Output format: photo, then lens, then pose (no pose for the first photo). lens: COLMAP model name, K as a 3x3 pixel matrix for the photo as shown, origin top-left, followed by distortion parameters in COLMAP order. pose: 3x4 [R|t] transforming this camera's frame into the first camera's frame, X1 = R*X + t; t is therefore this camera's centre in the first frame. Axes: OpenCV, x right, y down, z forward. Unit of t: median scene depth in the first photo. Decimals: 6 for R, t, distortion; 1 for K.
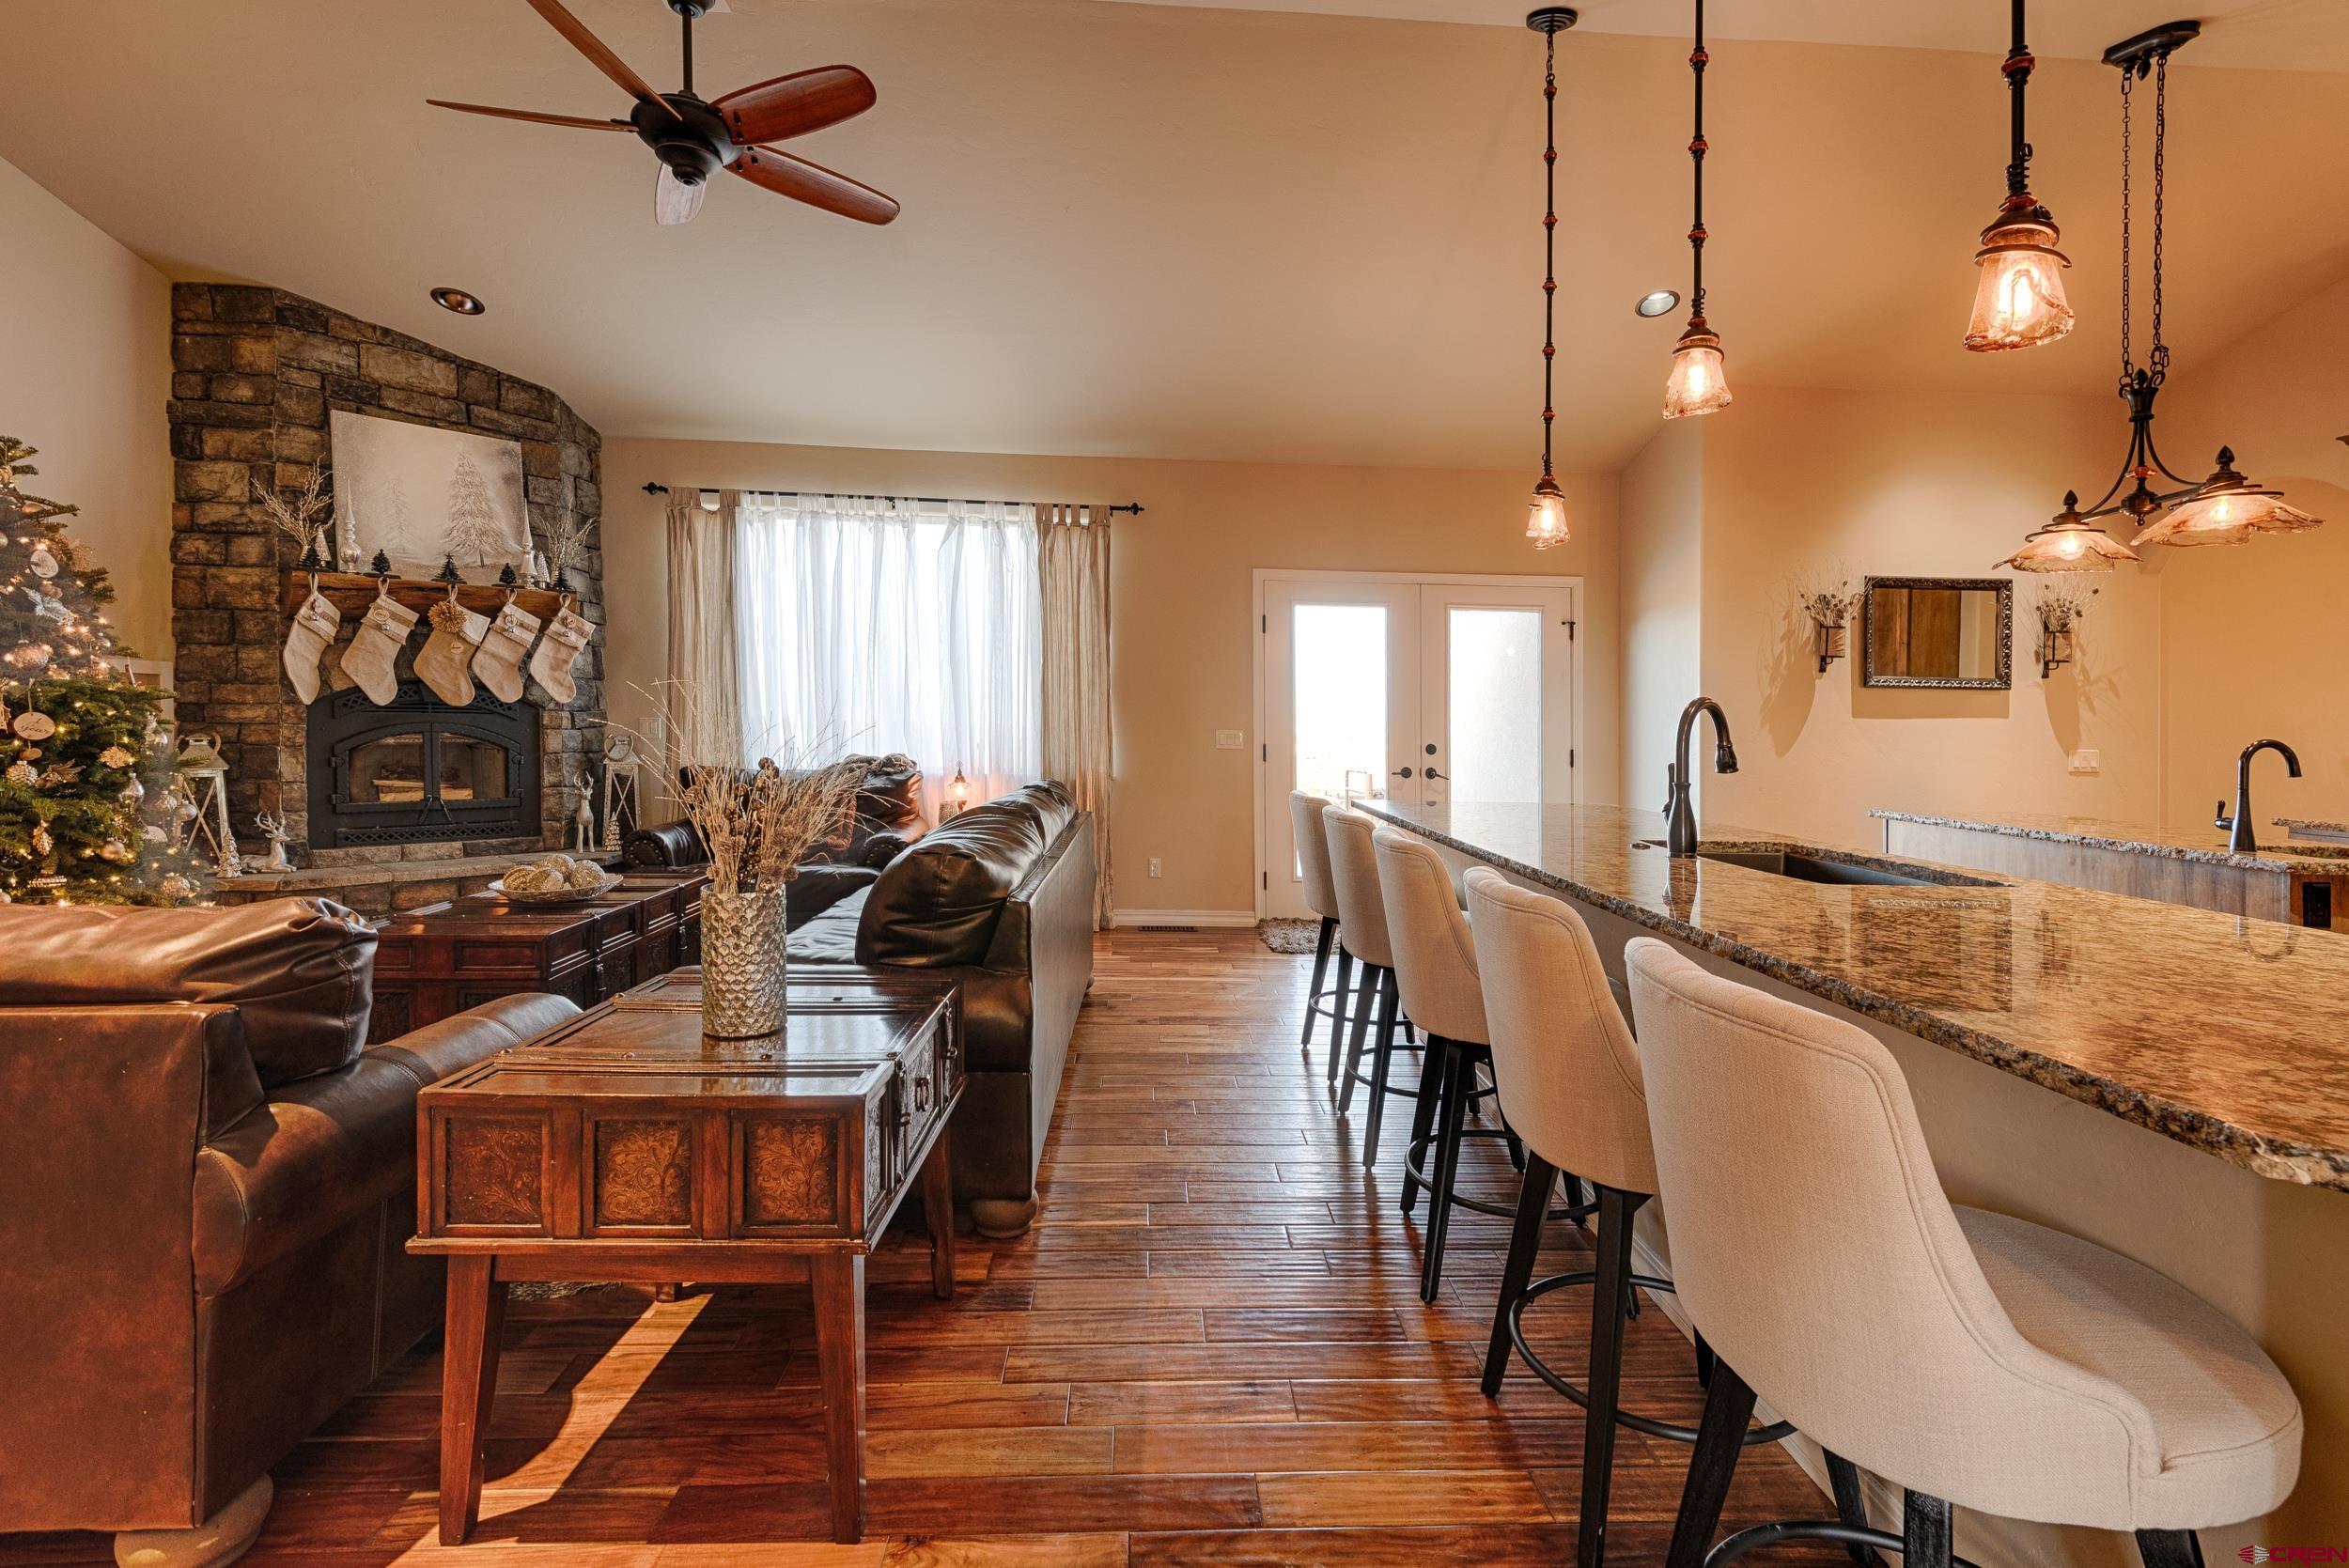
lens RADIAL K [[1086.7, 0, 1195.0], [0, 1086.7, 739.1], [0, 0, 1]] dist [0.023628, -0.010161]
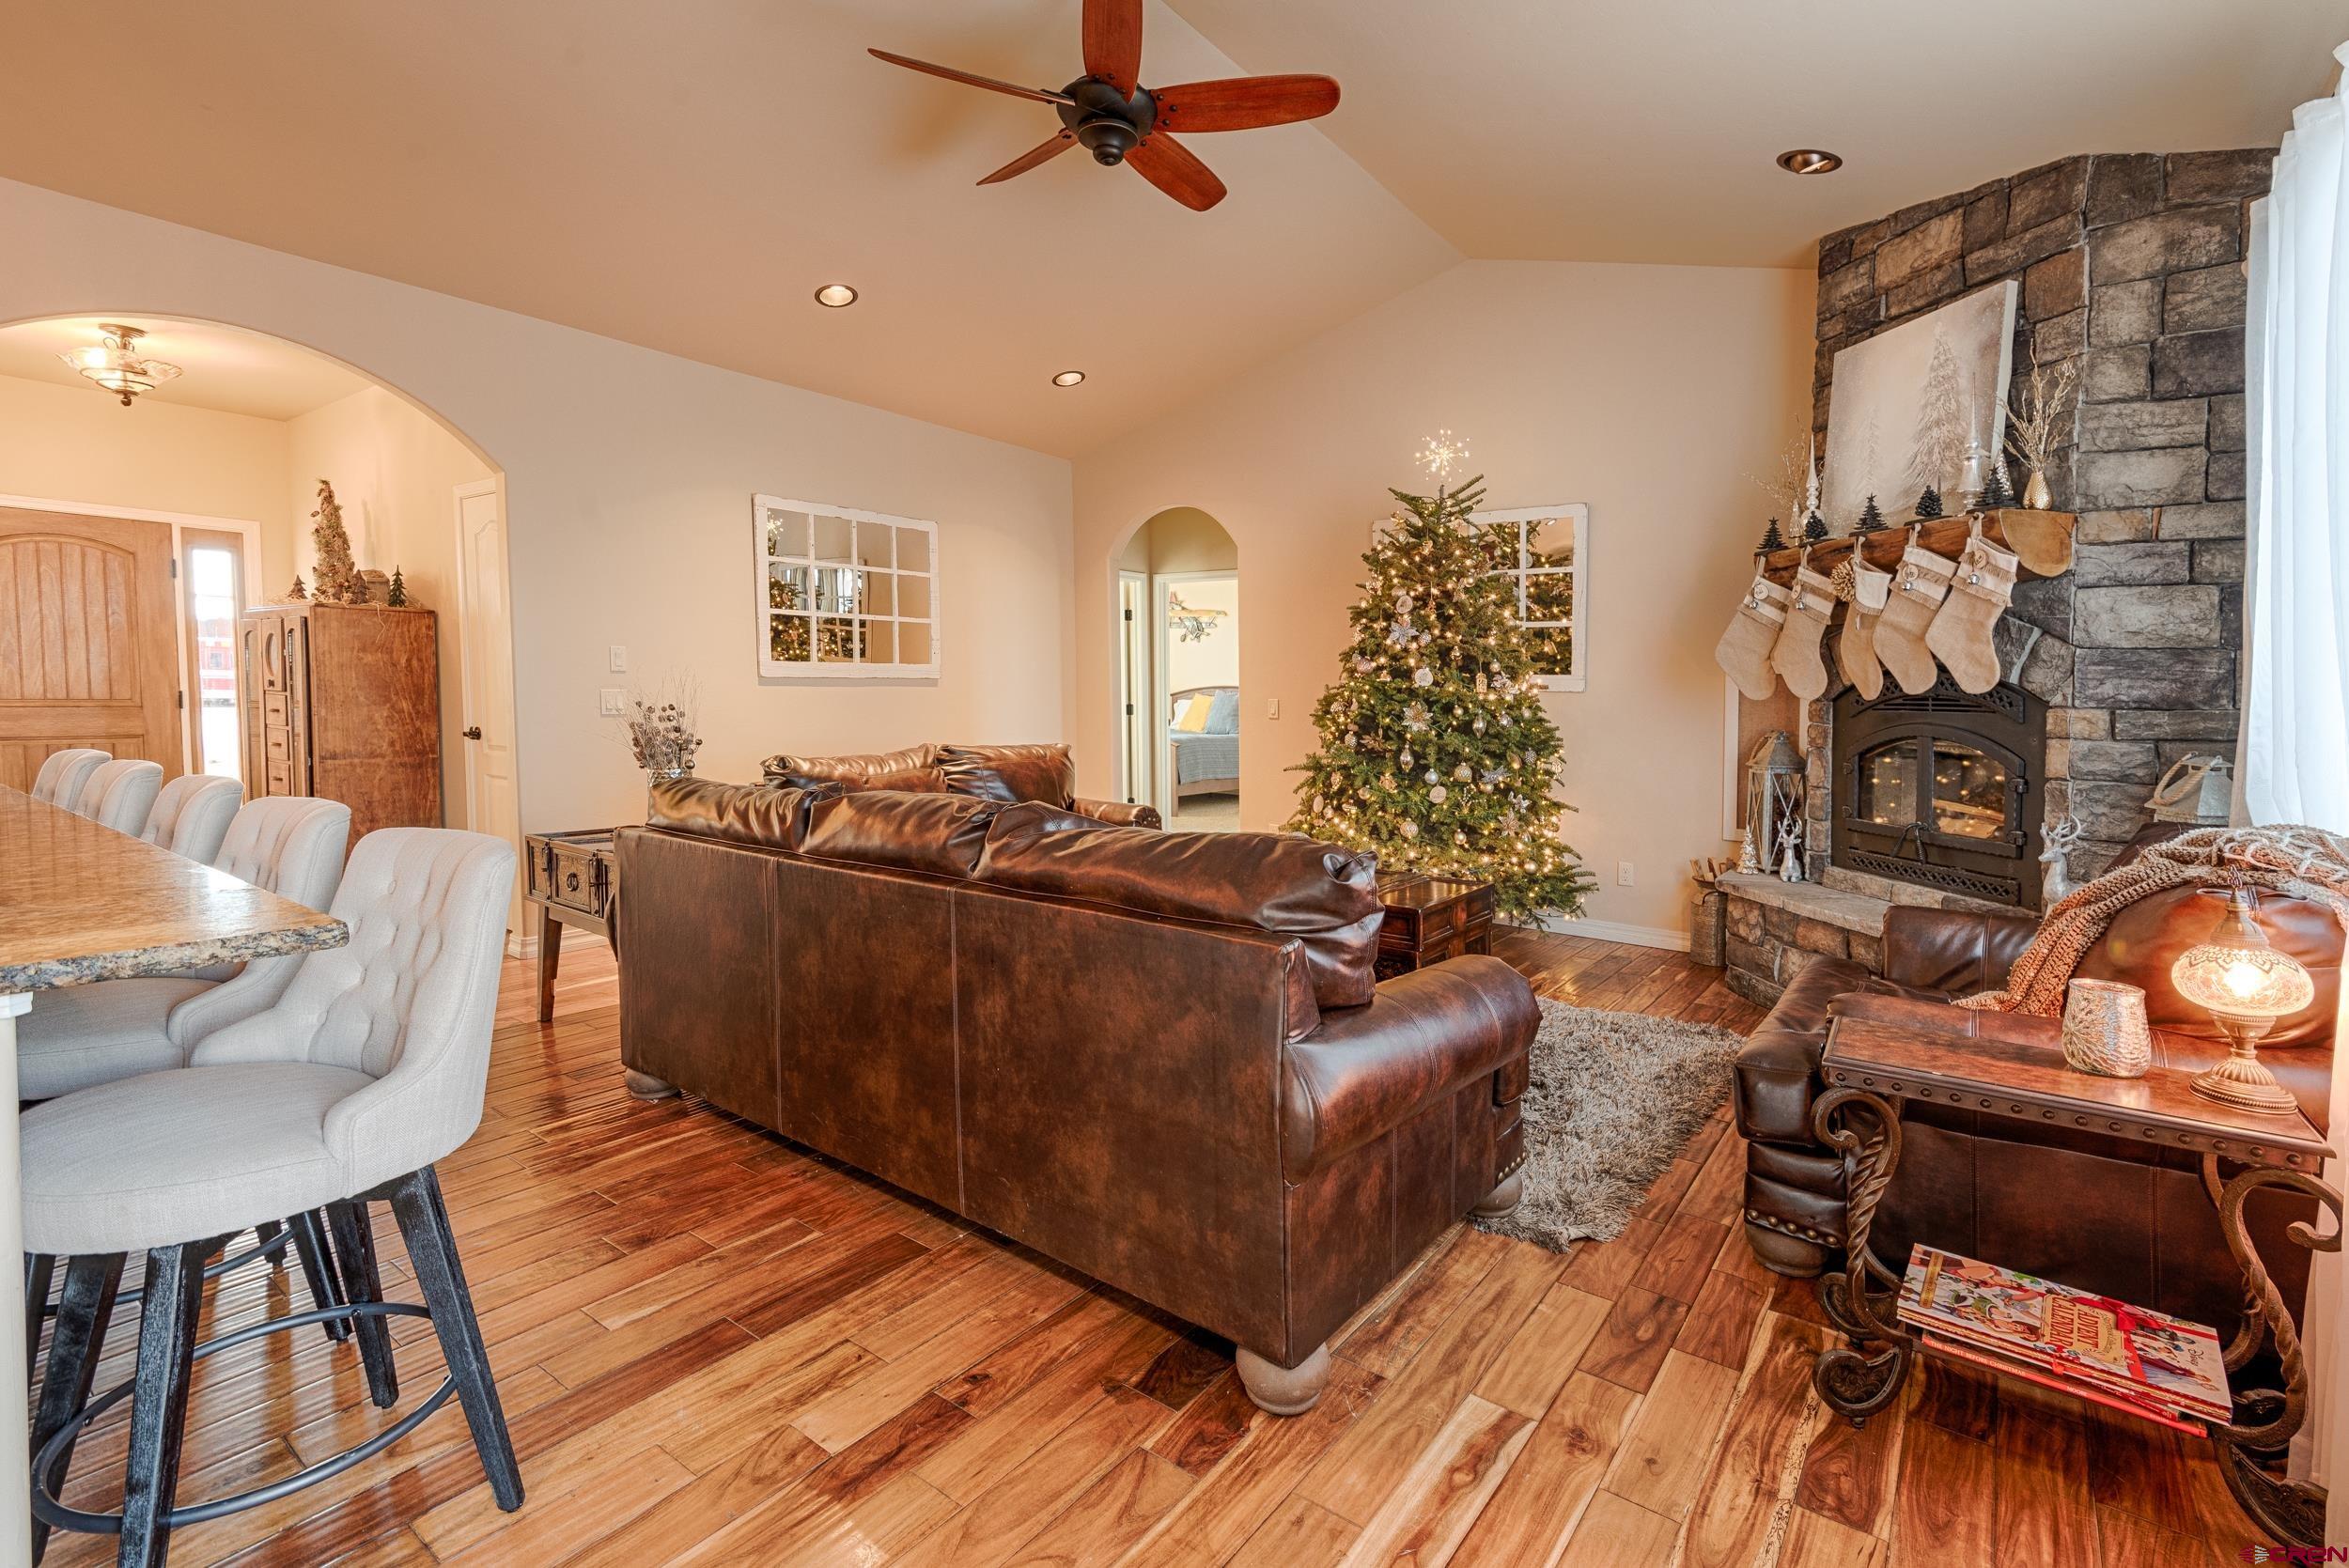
lens RADIAL K [[1086.7, 0, 1188.2], [0, 1086.7, 739.3], [0, 0, 1]] dist [0.023628, -0.010161]
pose [[-0.639029, 0.005225, -0.769165, 0.184714], [-0.039911, 0.998405, 0.039941, -0.014924], [0.768147, 0.056222, -0.637801, 1.124724]]
